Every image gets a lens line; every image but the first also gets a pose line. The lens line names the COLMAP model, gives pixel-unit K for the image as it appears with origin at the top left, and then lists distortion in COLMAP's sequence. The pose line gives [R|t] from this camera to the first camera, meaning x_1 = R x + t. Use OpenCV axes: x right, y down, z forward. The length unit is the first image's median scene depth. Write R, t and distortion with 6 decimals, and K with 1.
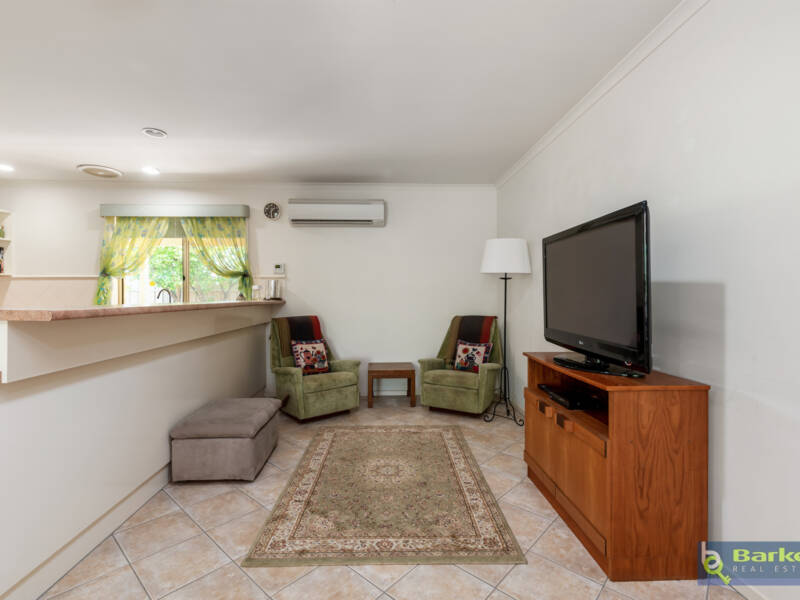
lens RADIAL K [[388.3, 0, 400.8], [0, 388.3, 298.6], [0, 0, 1]] dist [0.000638, -0.001623]
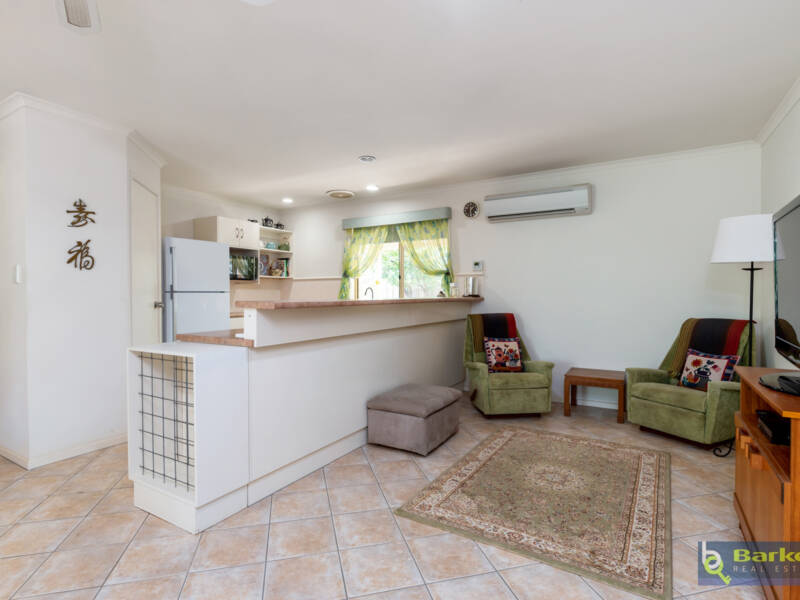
lens RADIAL K [[426.8, 0, 399.0], [0, 426.8, 299.6], [0, 0, 1]] dist [-0.007667, -0.001793]
pose [[0.830922, 0.008355, -0.556326, 0.162366], [-0.003558, 0.999947, 0.009703, 0.000722], [0.556378, -0.006083, 0.830907, -0.048924]]
